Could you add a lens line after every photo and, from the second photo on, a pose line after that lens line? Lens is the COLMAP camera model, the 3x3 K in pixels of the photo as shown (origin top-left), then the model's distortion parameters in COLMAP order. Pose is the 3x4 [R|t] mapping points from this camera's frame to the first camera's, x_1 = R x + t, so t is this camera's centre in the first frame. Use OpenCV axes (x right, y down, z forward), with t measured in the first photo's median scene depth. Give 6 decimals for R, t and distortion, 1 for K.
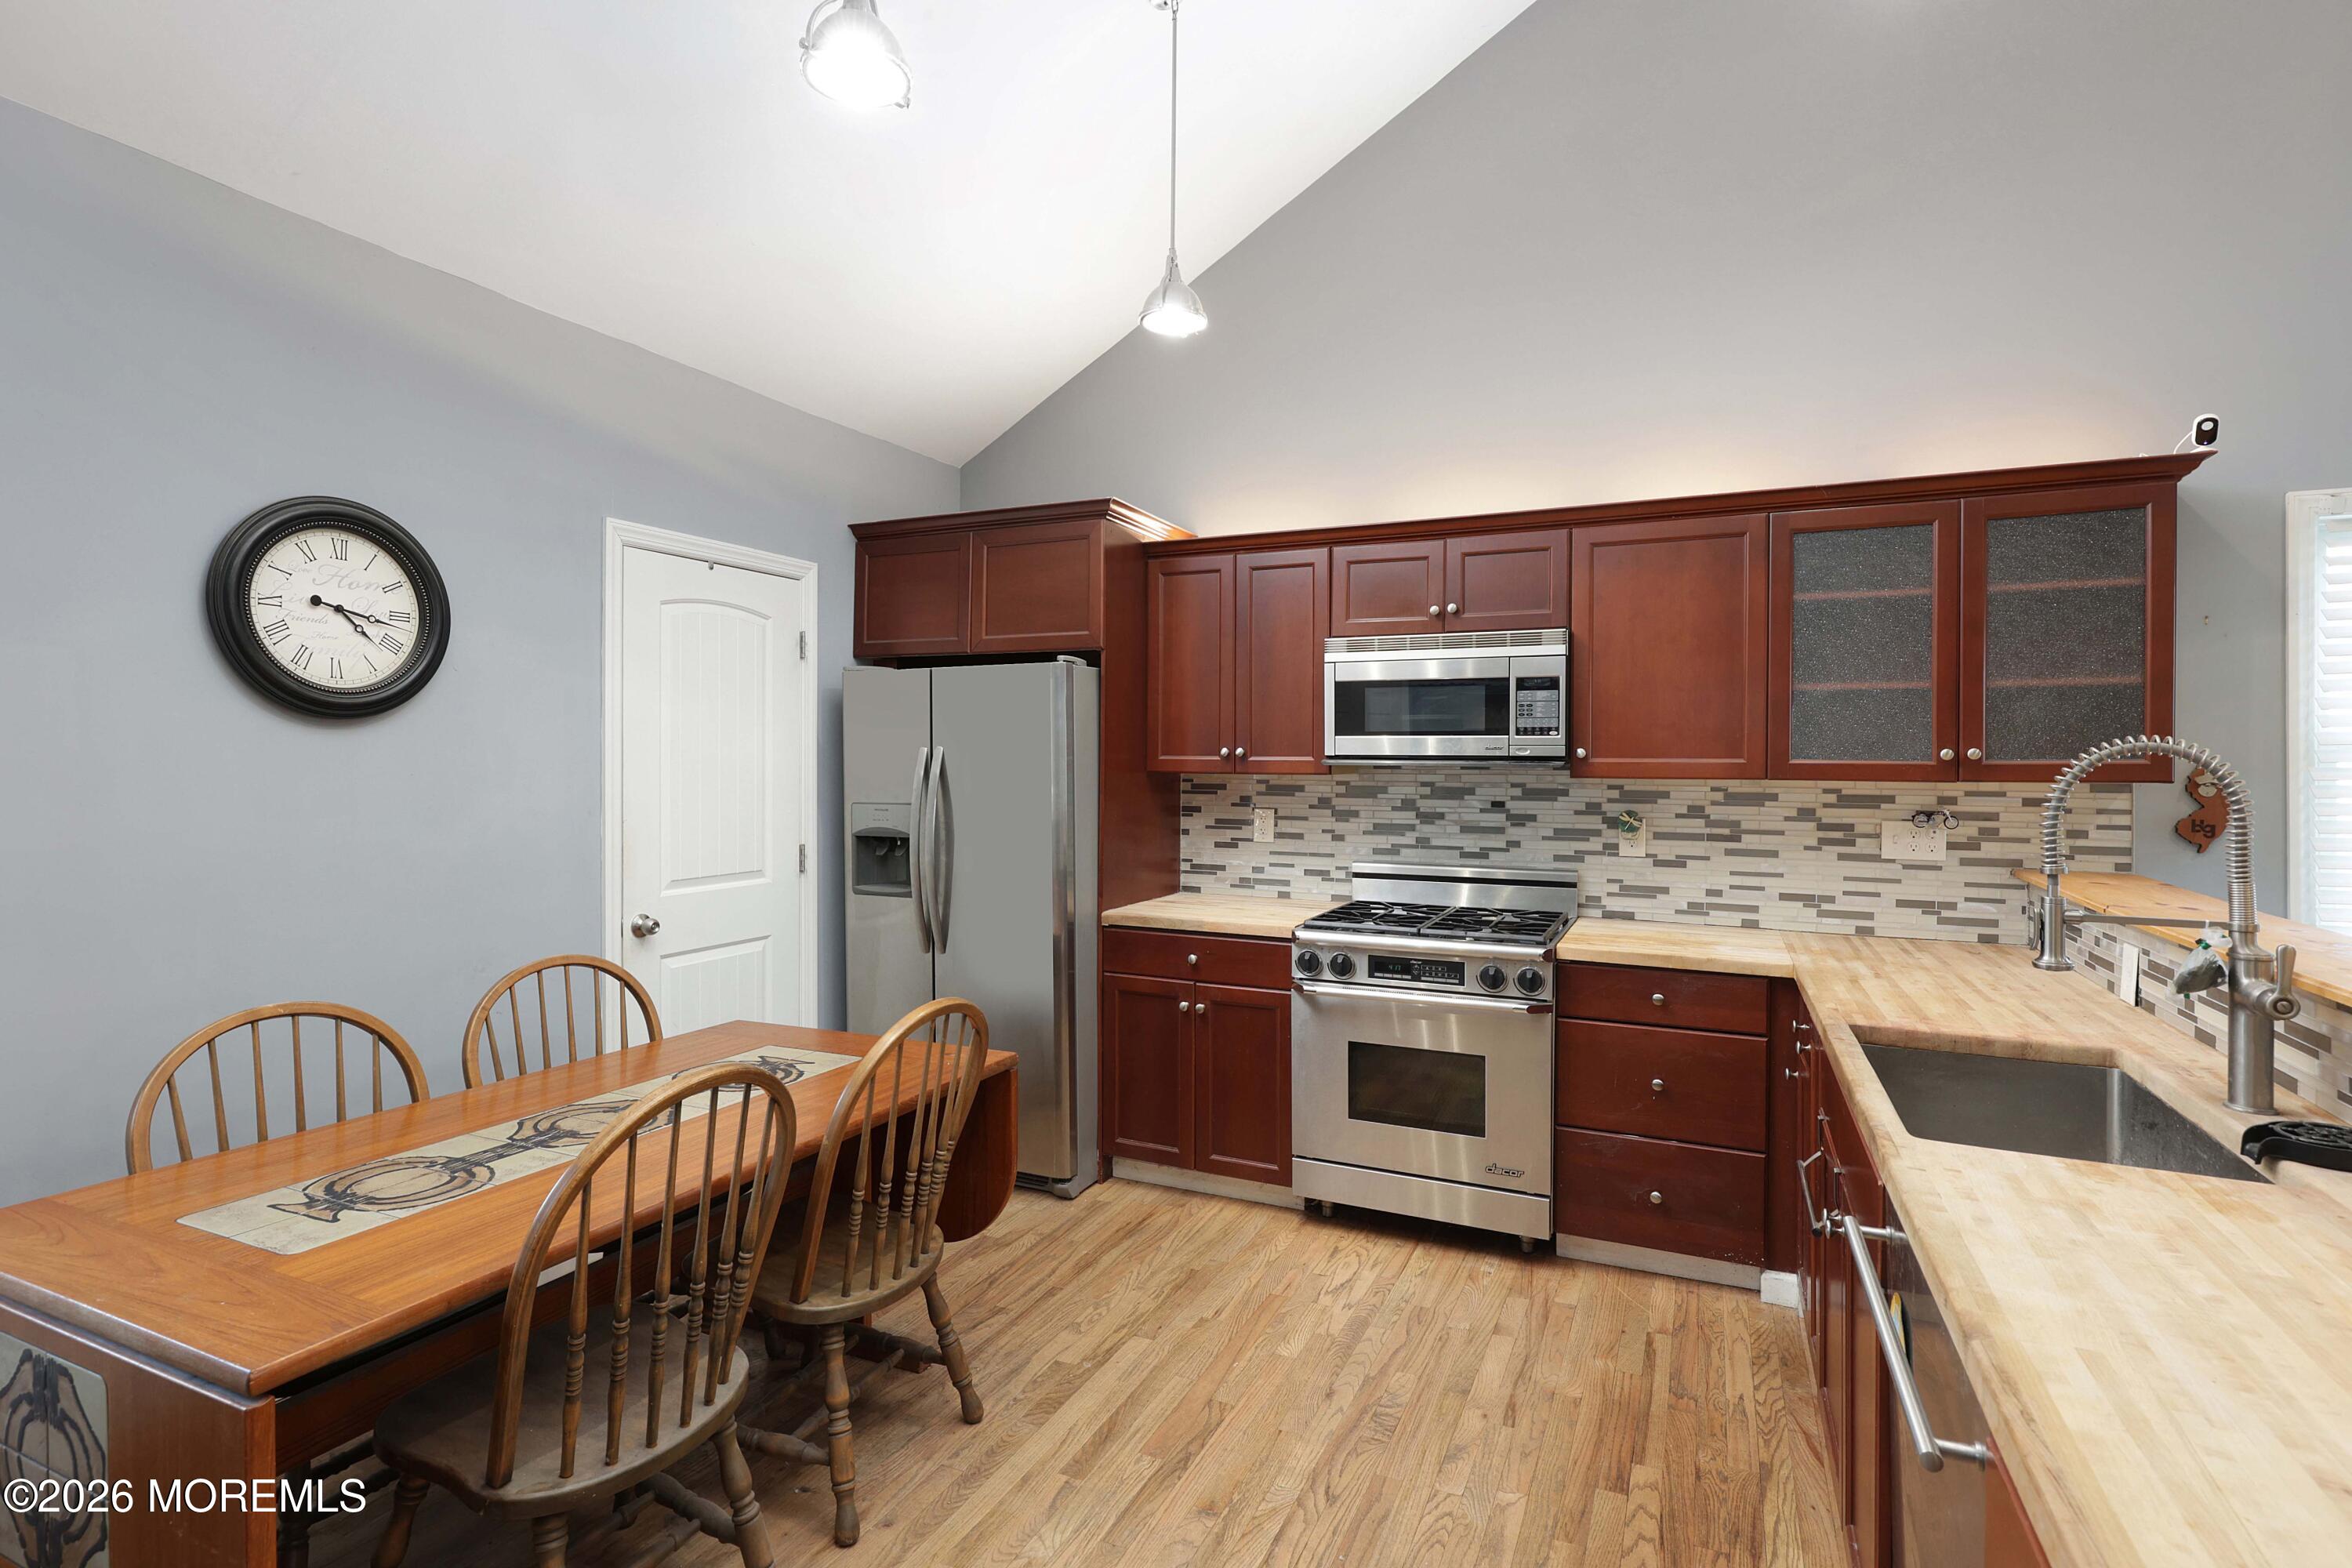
lens RADIAL K [[1145.9, 0, 1171.6], [0, 1145.9, 770.7], [0, 0, 1]] dist [0.001582, 0.001090]
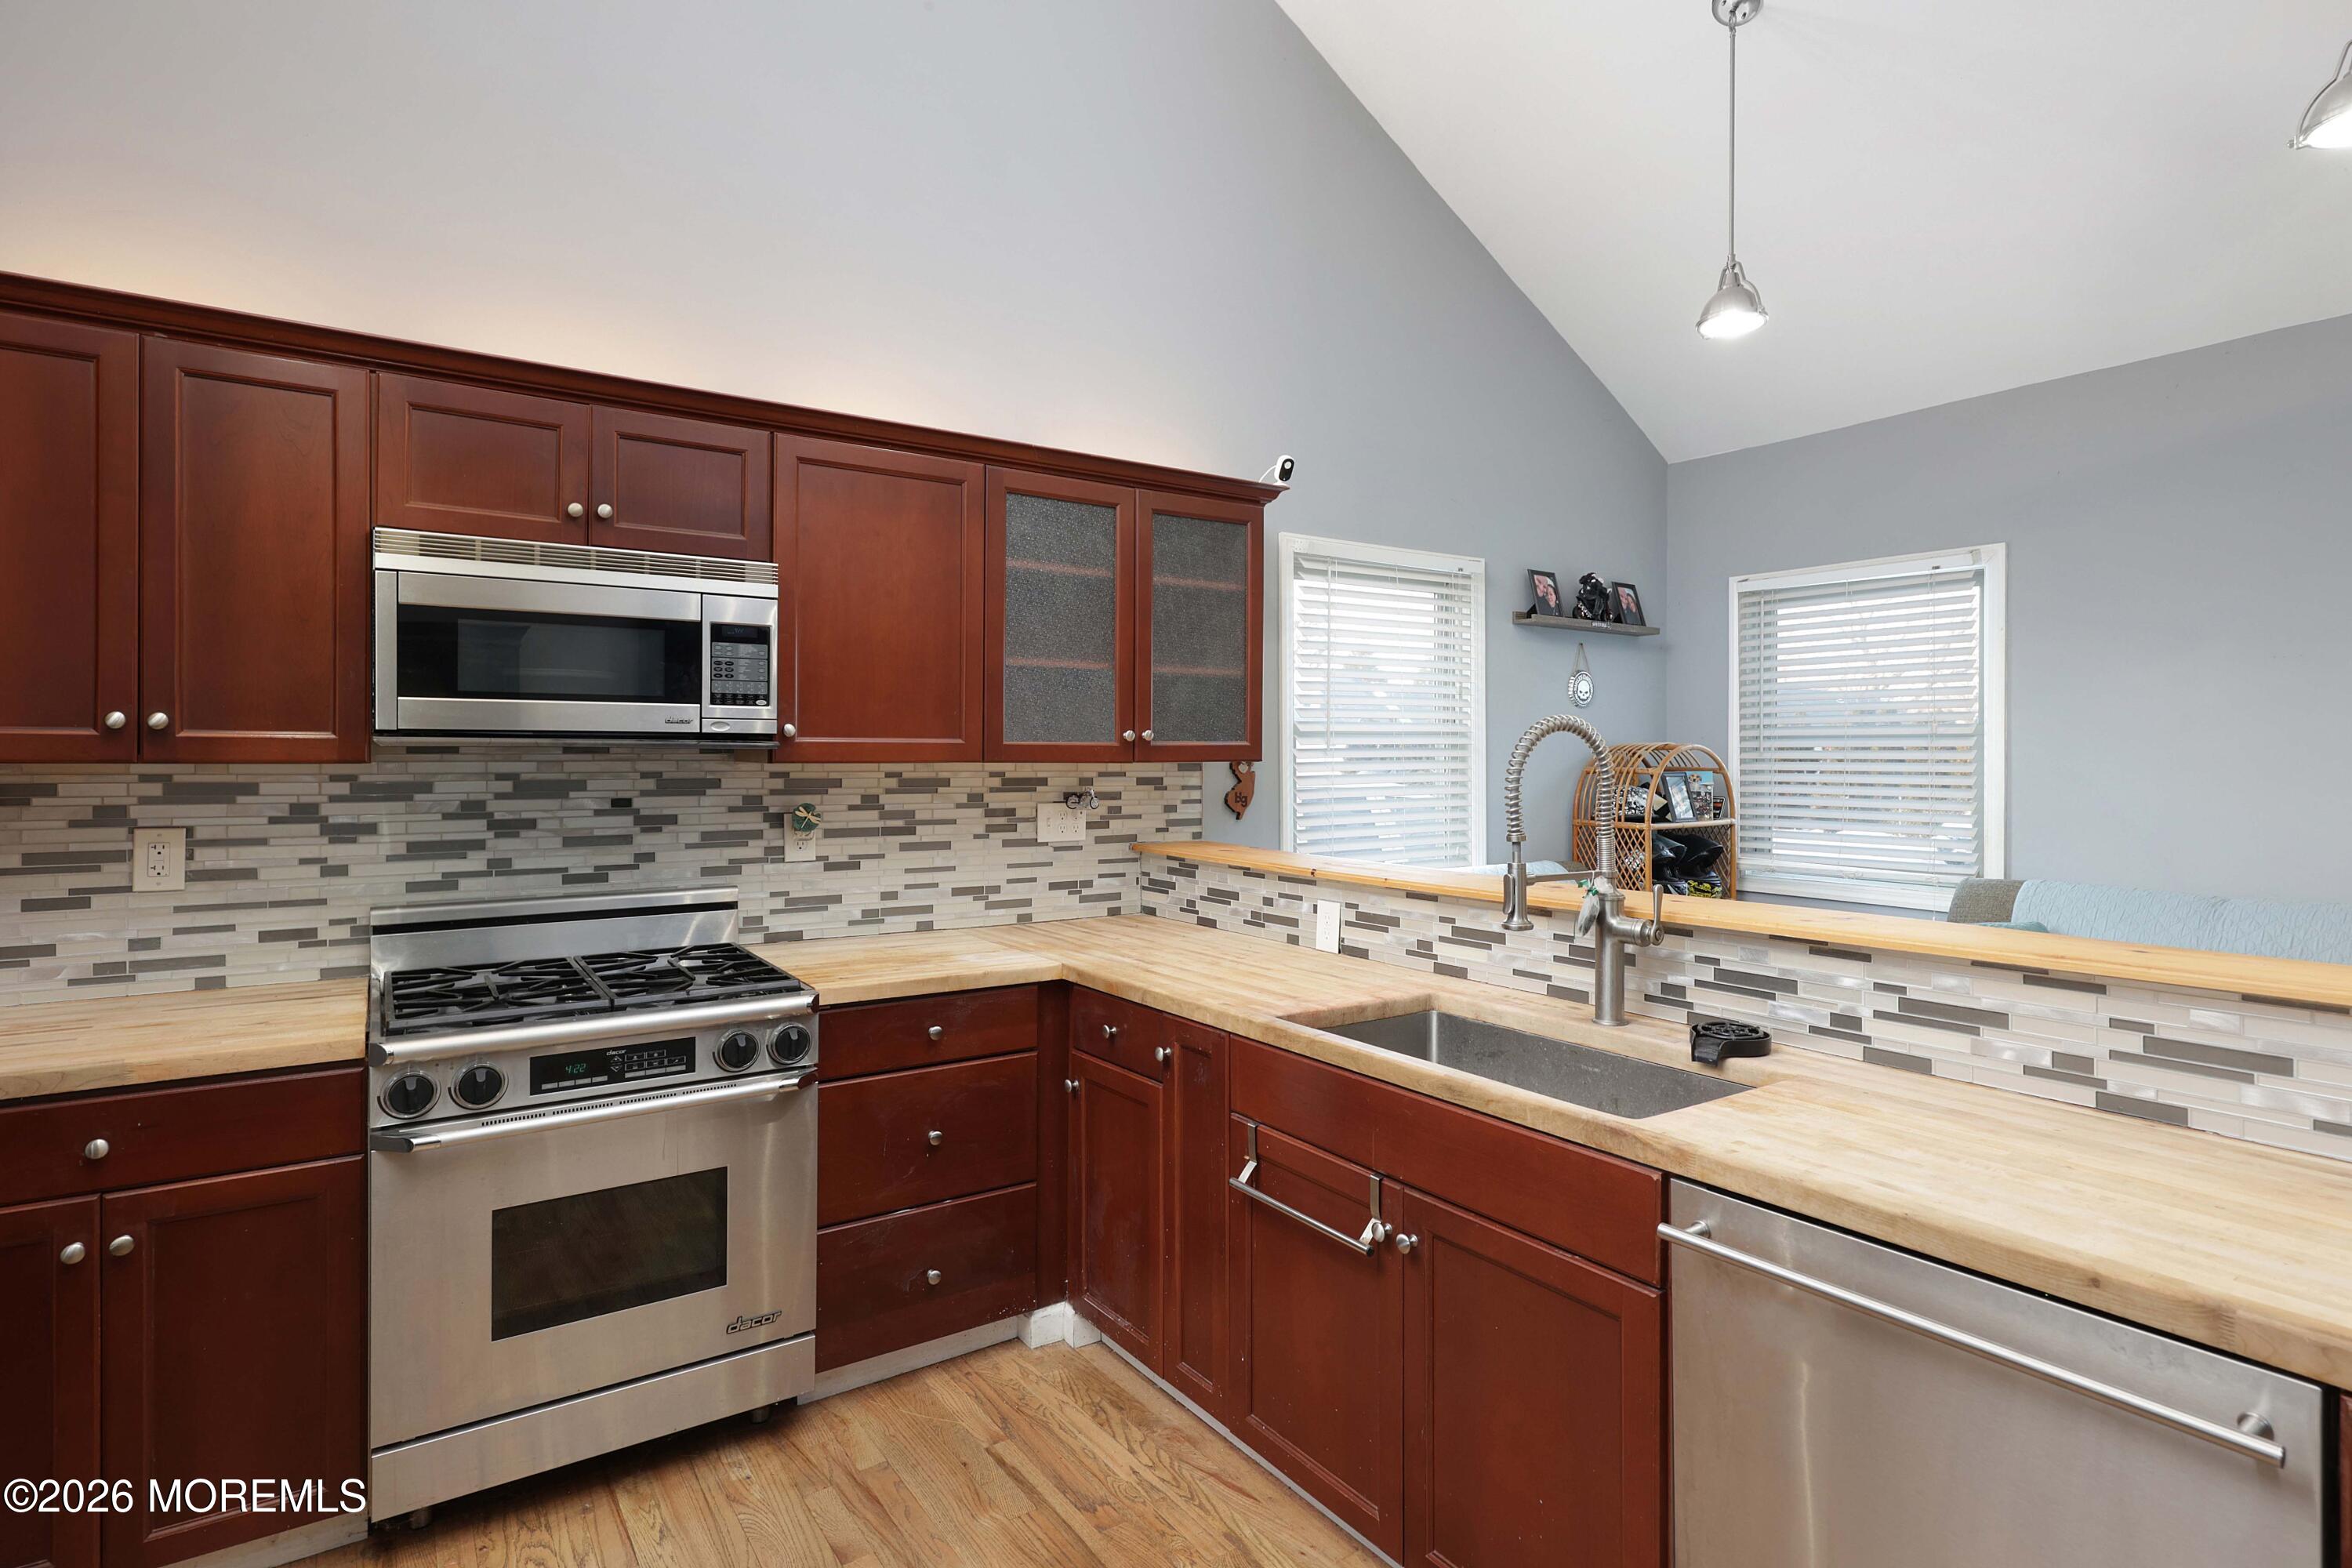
lens RADIAL K [[1188.3, 0, 1166.9], [0, 1188.3, 759.0], [0, 0, 1]] dist [0.004711, -0.001763]
pose [[0.509301, -0.006361, 0.860565, -0.195680], [0.008313, 0.999962, 0.002472, 0.003835], [-0.860548, 0.005895, 0.509335, 0.384913]]
